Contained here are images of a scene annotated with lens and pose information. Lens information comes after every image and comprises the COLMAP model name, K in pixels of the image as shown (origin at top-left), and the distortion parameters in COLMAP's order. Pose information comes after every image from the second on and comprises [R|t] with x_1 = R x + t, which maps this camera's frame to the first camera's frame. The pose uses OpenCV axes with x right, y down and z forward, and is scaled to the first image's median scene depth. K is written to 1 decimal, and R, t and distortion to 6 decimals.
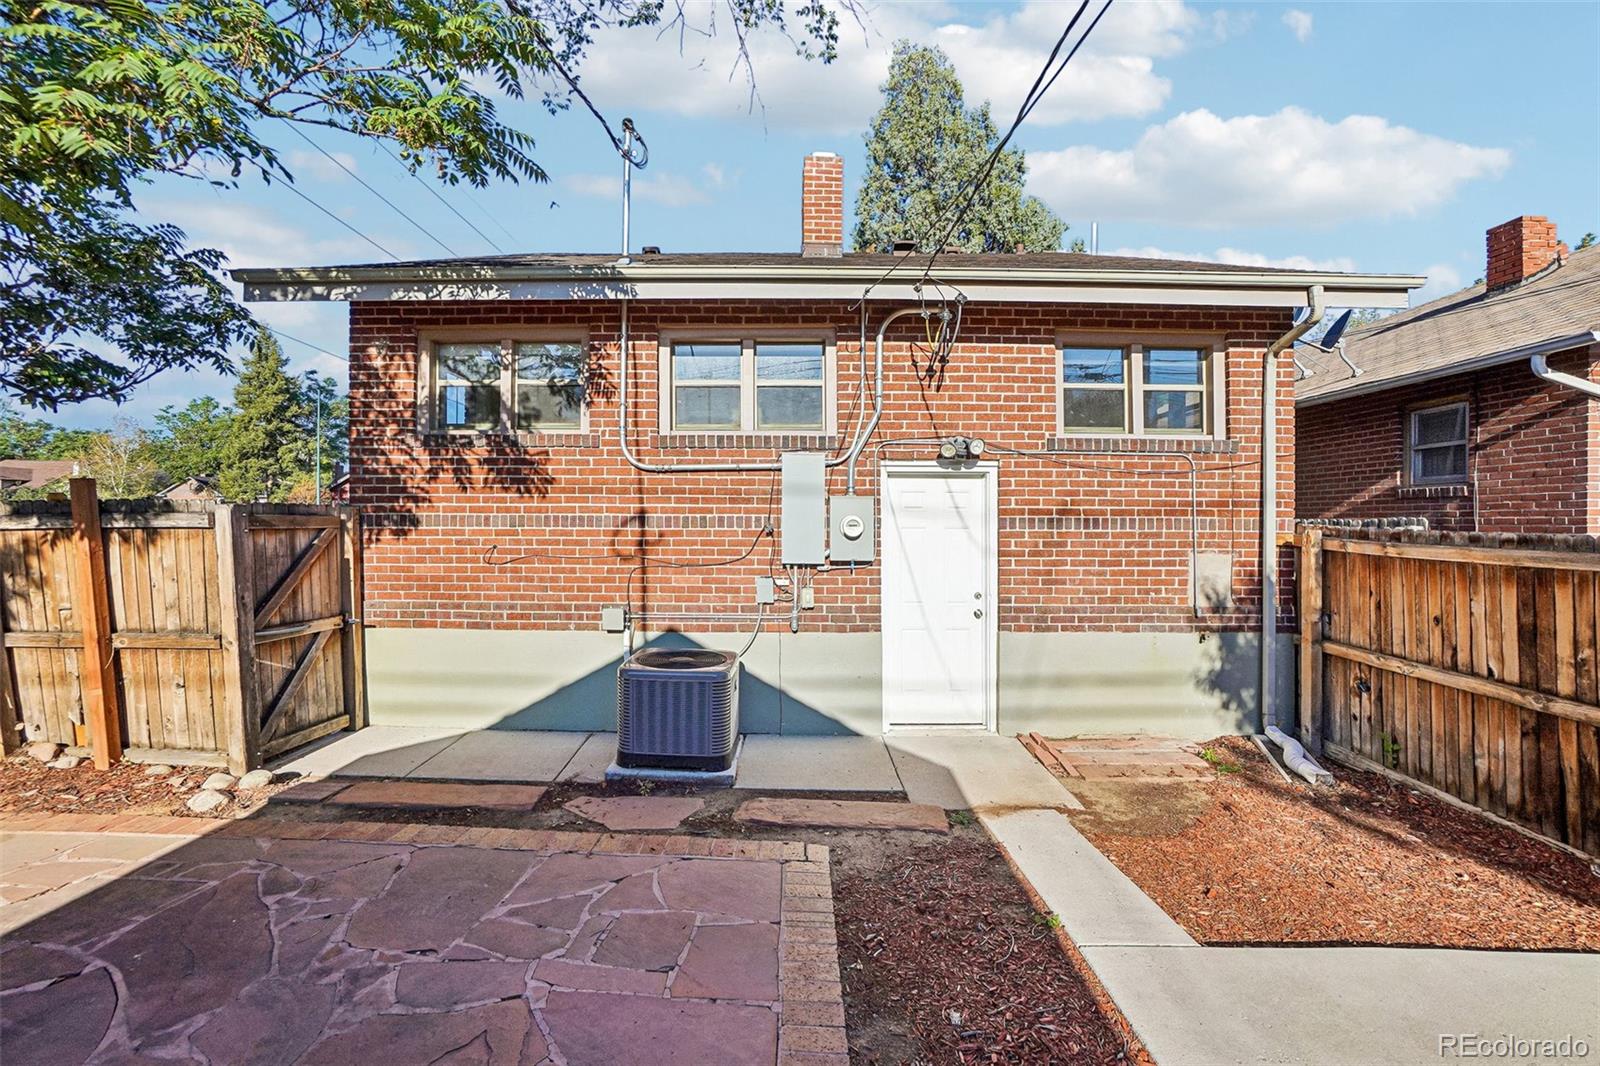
lens RADIAL K [[716.3, 0, 793.8], [0, 716.3, 524.9], [0, 0, 1]] dist [-0.042701, 0.012785]
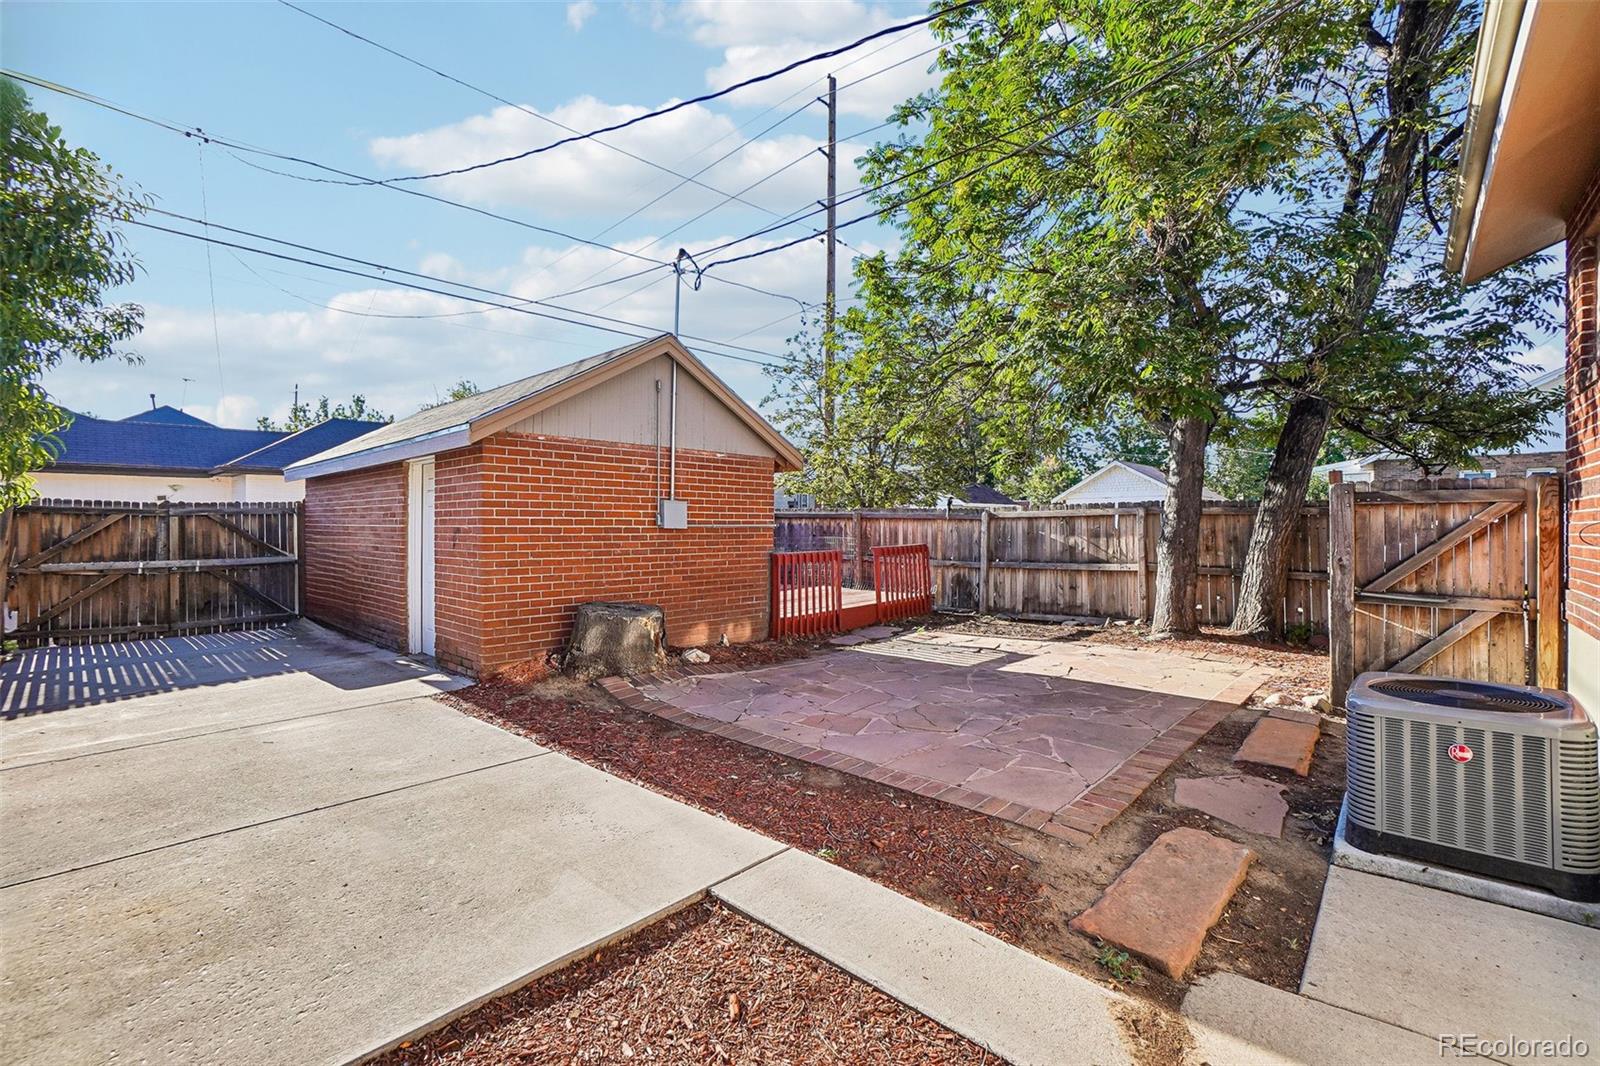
lens RADIAL K [[716.3, 0, 783.1], [0, 716.3, 528.3], [0, 0, 1]] dist [-0.042701, 0.012785]
pose [[-0.668084, -0.001423, -0.744084, 0.619047], [-0.008927, 0.999942, 0.006103, 0.039060], [0.744032, 0.010719, -0.668058, 0.857150]]
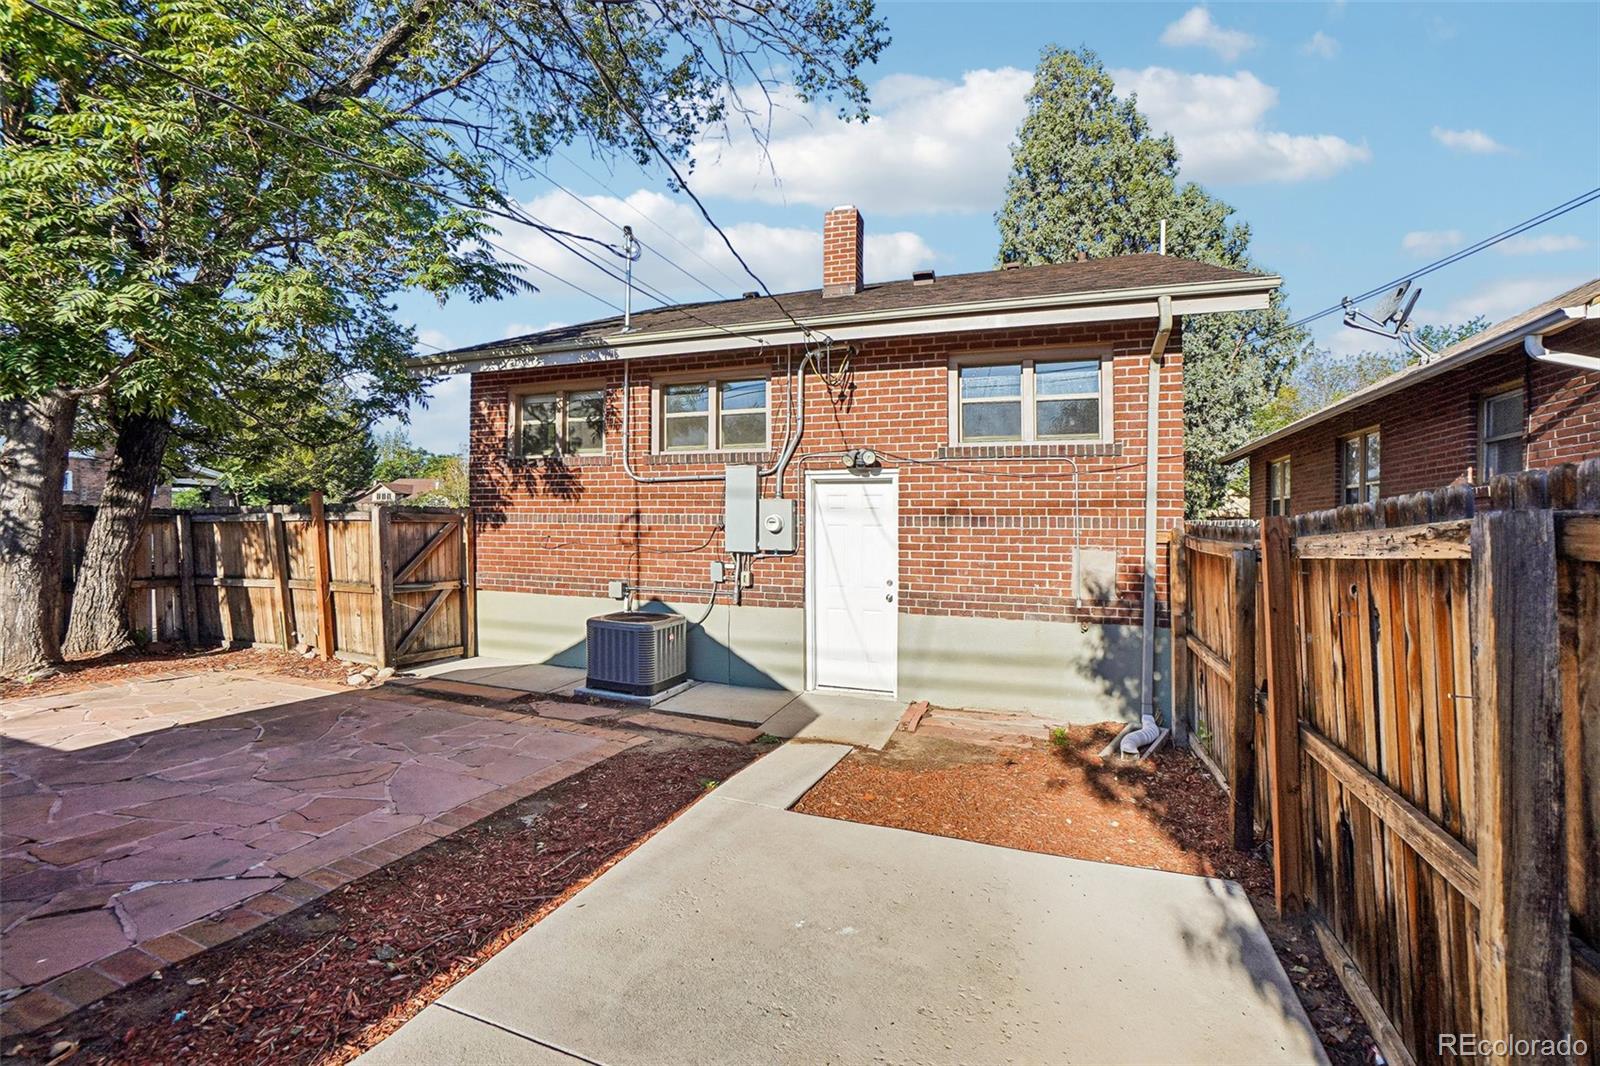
lens RADIAL K [[716.3, 0, 788.4], [0, 716.3, 529.8], [0, 0, 1]] dist [-0.042701, 0.012785]
pose [[0.935989, 0.007397, -0.351952, 0.537195], [-0.010035, 0.999934, -0.005673, 0.020832], [0.351887, 0.008842, 0.936001, -0.174840]]
